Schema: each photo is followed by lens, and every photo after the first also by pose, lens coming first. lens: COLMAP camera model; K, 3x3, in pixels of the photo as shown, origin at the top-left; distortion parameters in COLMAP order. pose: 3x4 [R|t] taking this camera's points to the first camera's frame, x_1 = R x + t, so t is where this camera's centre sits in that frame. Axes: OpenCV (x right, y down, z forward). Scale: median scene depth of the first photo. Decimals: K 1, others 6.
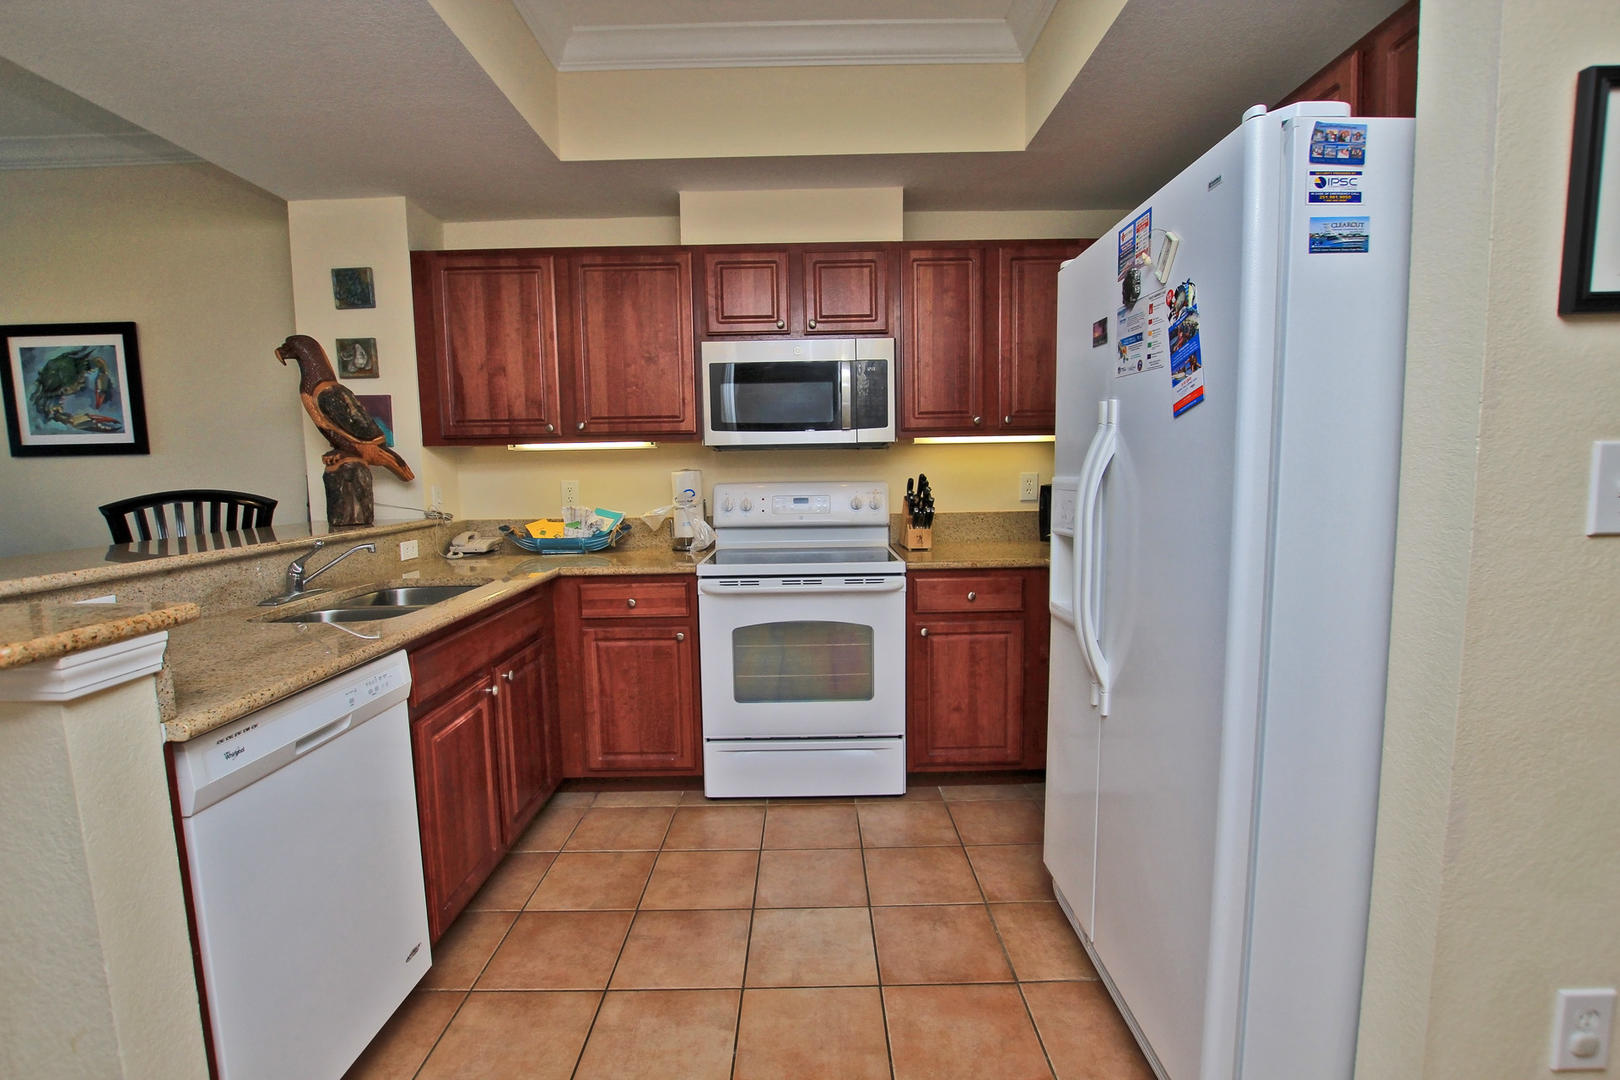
lens RADIAL K [[752.4, 0, 811.8], [0, 752.4, 547.6], [0, 0, 1]] dist [-0.035807, 0.006849]
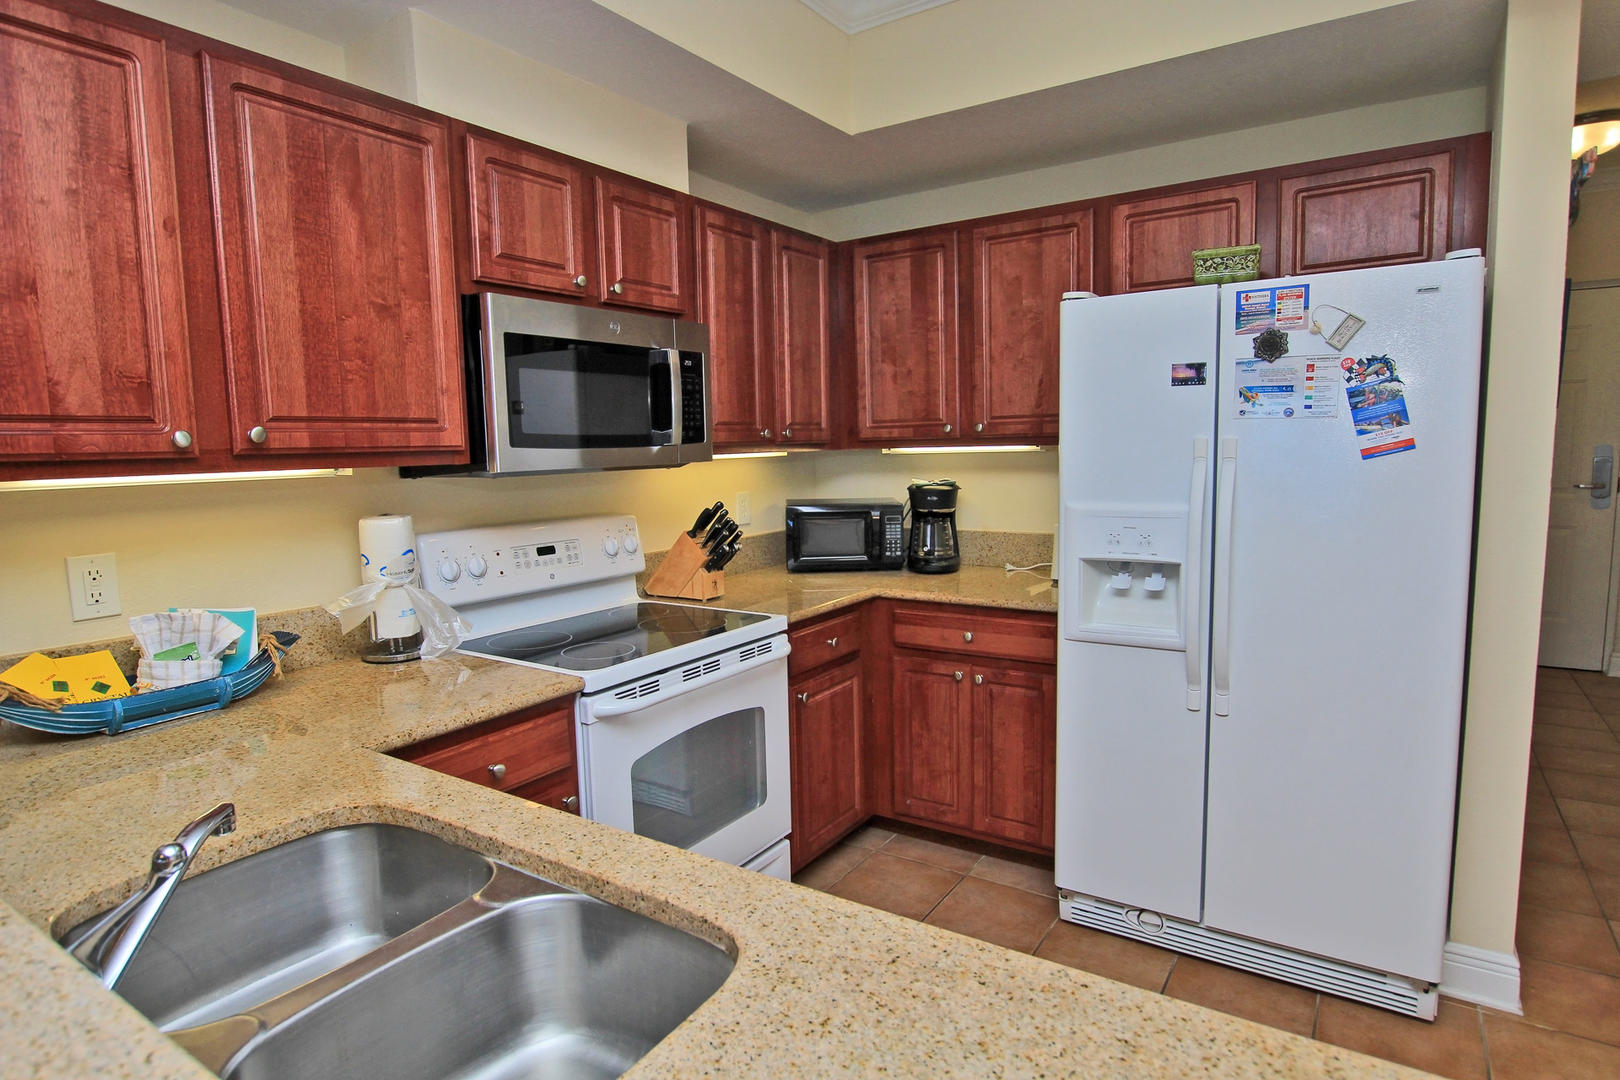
lens RADIAL K [[880.6, 0, 809.7], [0, 880.6, 552.4], [0, 0, 1]] dist [-0.019462, -0.000952]
pose [[0.548282, -0.099677, 0.830332, -0.609049], [0.103657, 0.993315, 0.050796, -0.088971], [-0.829845, 0.058219, 0.554949, 0.451542]]
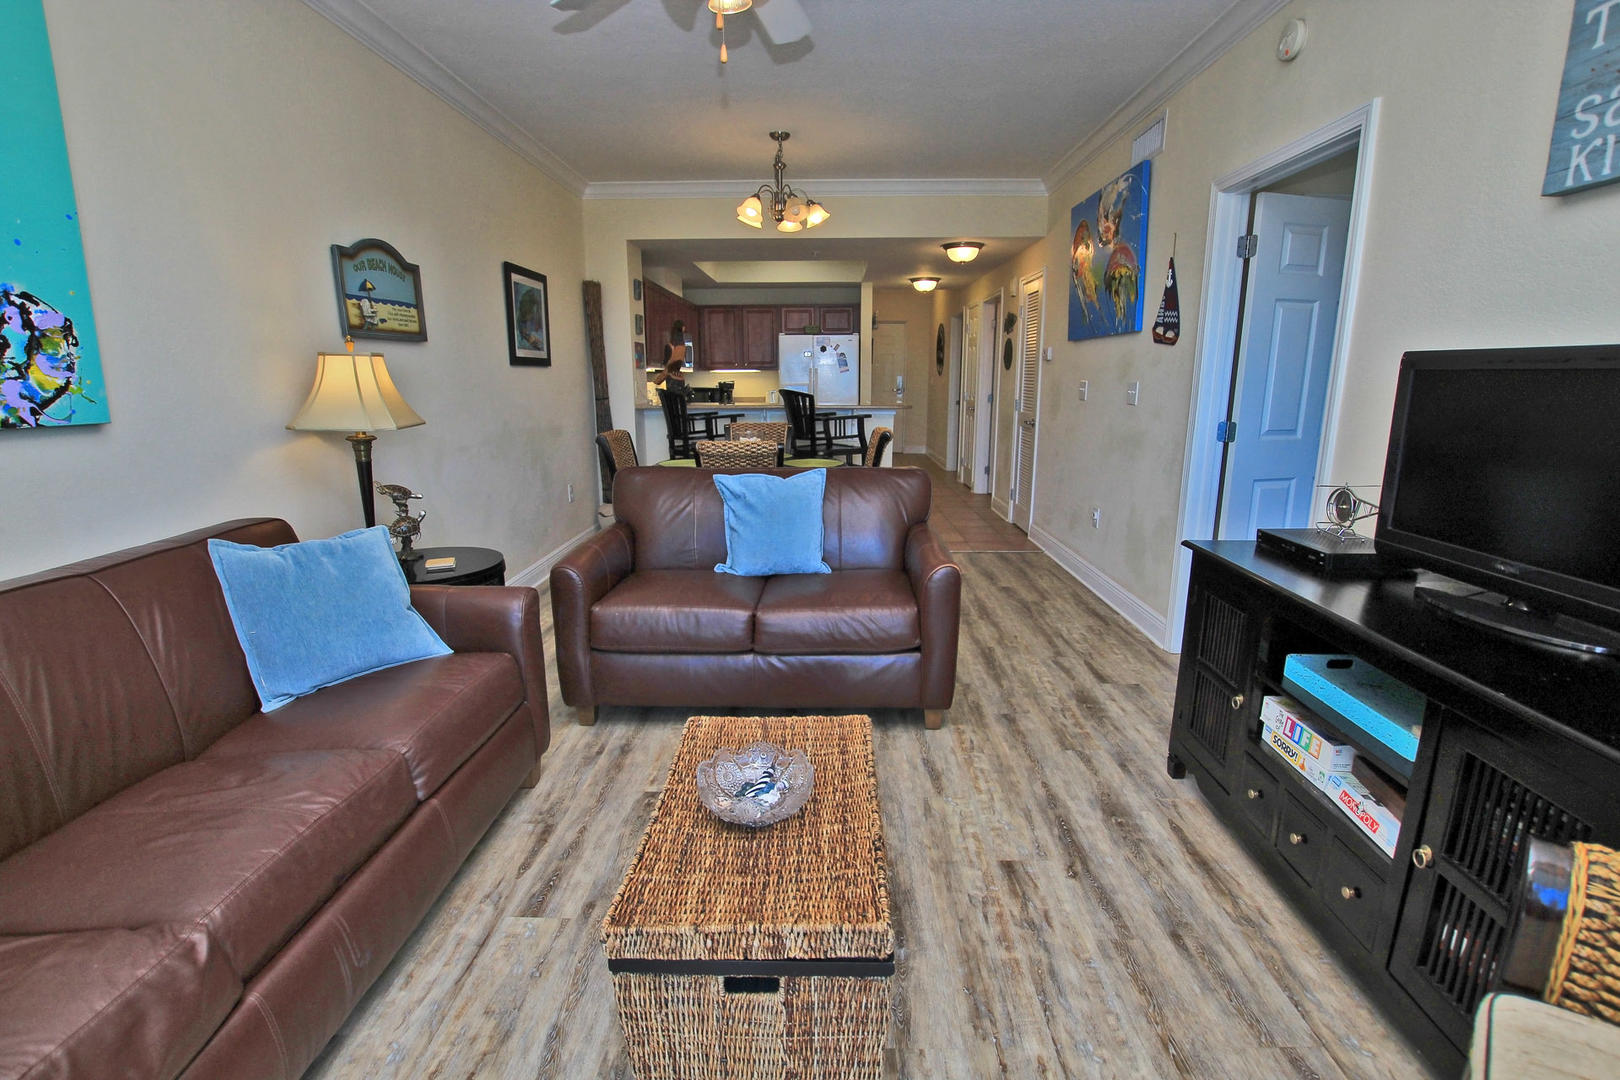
lens RADIAL K [[752.4, 0, 811.8], [0, 752.4, 547.6], [0, 0, 1]] dist [-0.035807, 0.006849]
pose [[0.019110, -0.211800, 0.977126, -2.940039], [0.110457, 0.971769, 0.208479, -0.040943], [-0.993697, 0.103946, 0.041966, 0.530332]]
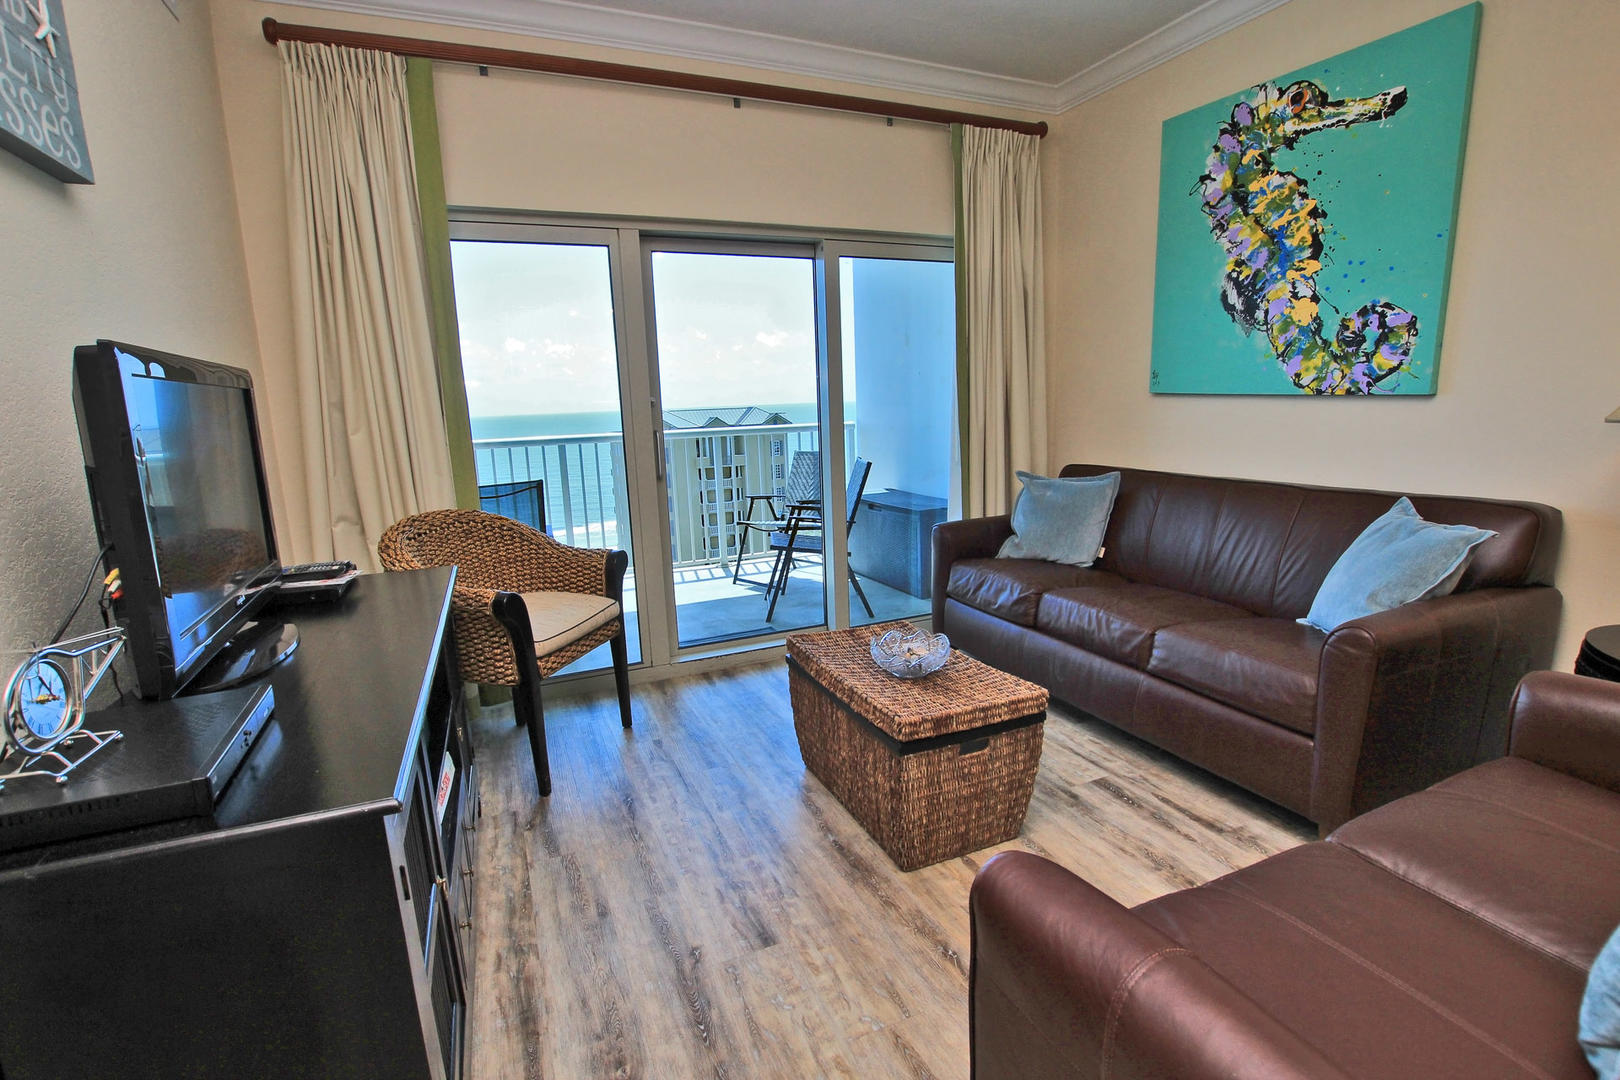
lens RADIAL K [[752.4, 0, 811.8], [0, 752.4, 547.6], [0, 0, 1]] dist [-0.035807, 0.006849]
pose [[0.407184, 0.171079, -0.897181, -1.751559], [-0.066874, 0.985249, 0.157521, 0.006195], [0.910895, -0.004142, 0.412618, 0.174170]]
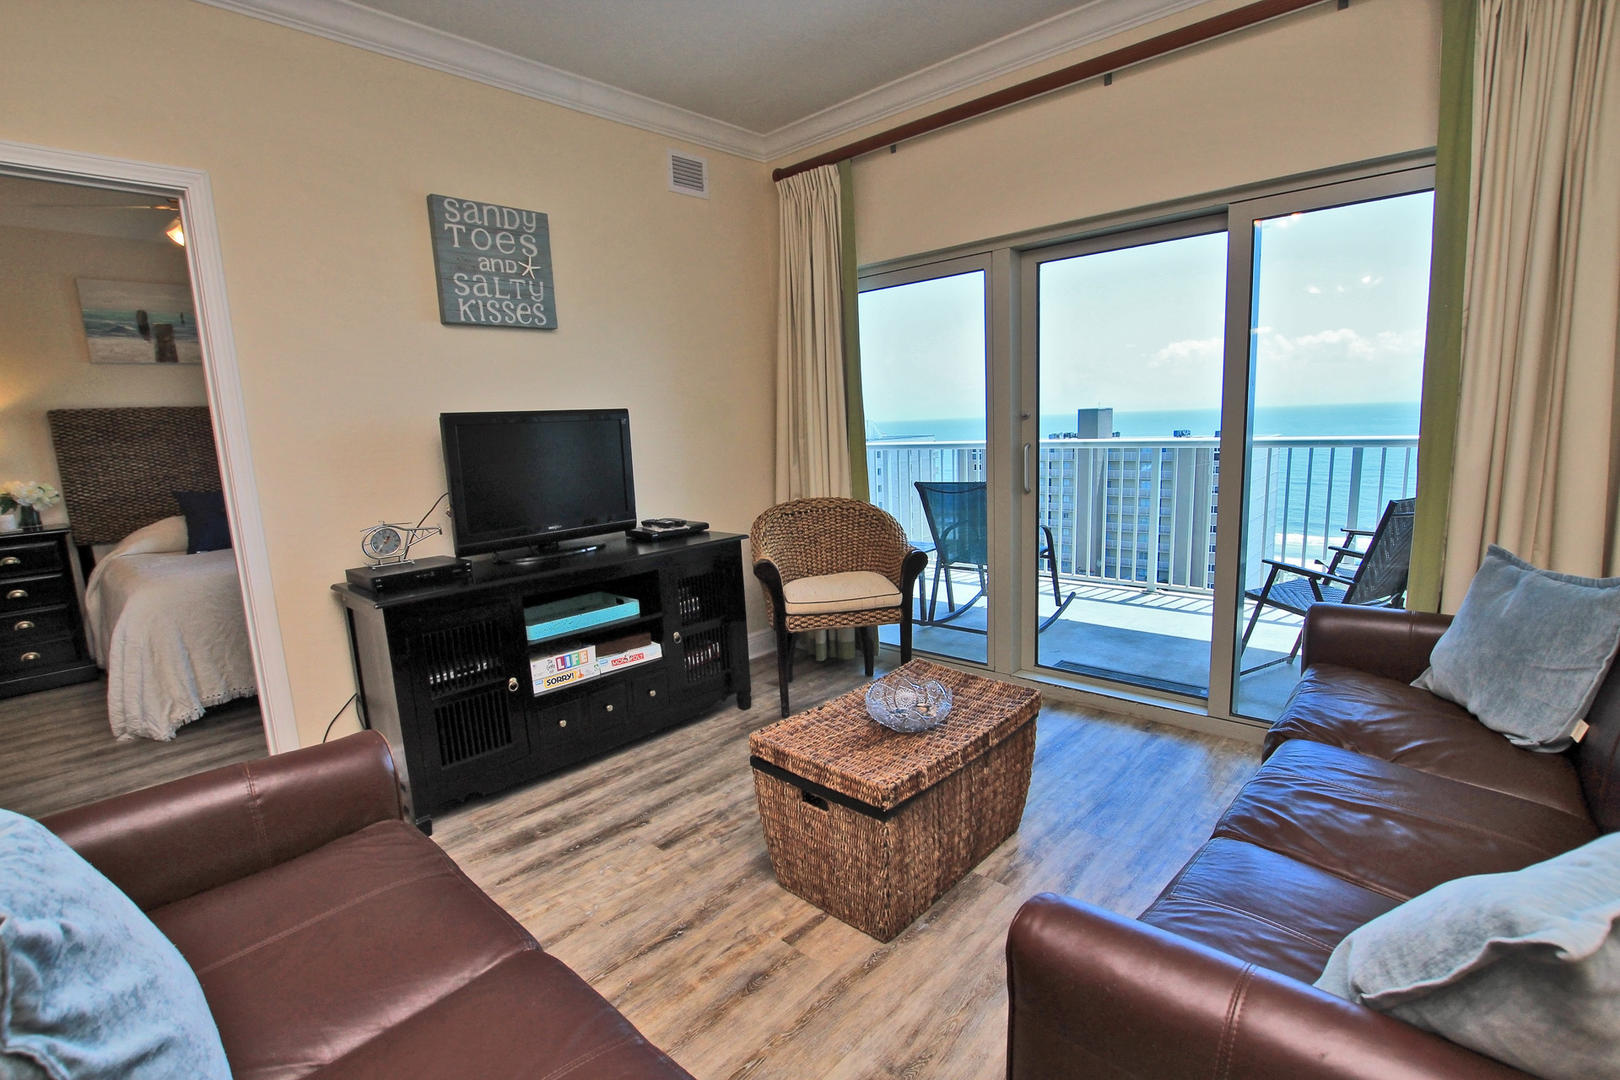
lens RADIAL K [[752.4, 0, 811.8], [0, 752.4, 547.6], [0, 0, 1]] dist [-0.035807, 0.006849]
pose [[-0.671599, 0.162203, -0.722942, -1.838782], [-0.029072, 0.969222, 0.244467, -0.095369], [0.740344, 0.185201, -0.646213, 1.005194]]
